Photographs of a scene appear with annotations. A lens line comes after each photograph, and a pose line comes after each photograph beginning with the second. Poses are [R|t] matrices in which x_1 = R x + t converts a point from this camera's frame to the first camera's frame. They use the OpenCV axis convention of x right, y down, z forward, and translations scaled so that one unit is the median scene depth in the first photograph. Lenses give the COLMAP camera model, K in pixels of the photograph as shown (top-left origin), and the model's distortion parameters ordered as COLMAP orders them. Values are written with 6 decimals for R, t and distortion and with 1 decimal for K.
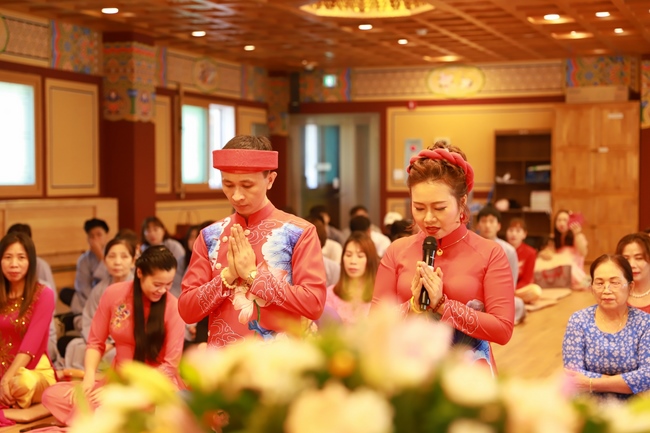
lens RADIAL K [[1200.4, 0, 324.4], [0, 1200.4, 215.7], [0, 0, 1]] dist [0.186178, 0.066935]
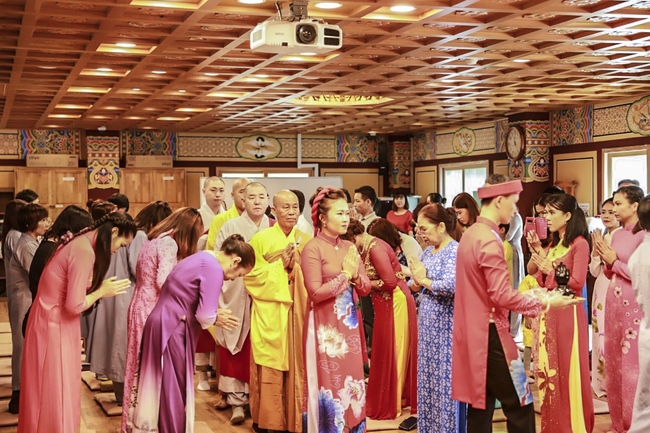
lens RADIAL K [[985.6, 0, 323.6], [0, 985.6, 217.9], [0, 0, 1]] dist [0.130072, 0.046815]
pose [[0.785154, -0.013820, 0.619147, -0.183974], [0.025657, 0.999619, -0.010224, -0.025569], [-0.618769, 0.023913, 0.785209, 0.047182]]
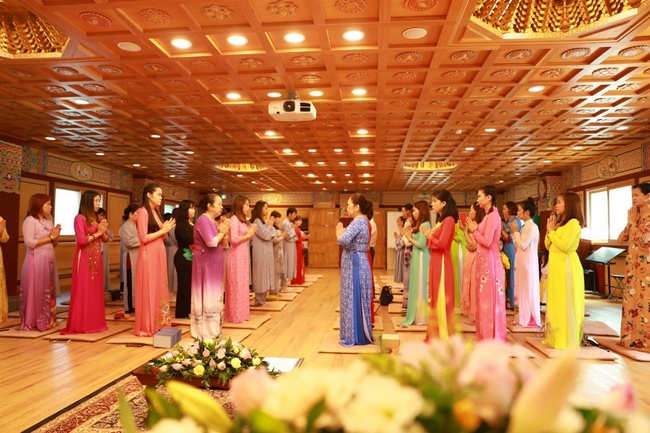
lens RADIAL K [[443.8, 0, 323.3], [0, 443.8, 217.9], [0, 0, 1]] dist [-0.110764, 0.088246]
pose [[0.971989, 0.020287, 0.234149, -0.009507], [-0.003337, 0.997359, -0.072559, 0.000634], [-0.235002, 0.069745, 0.969489, 0.043667]]
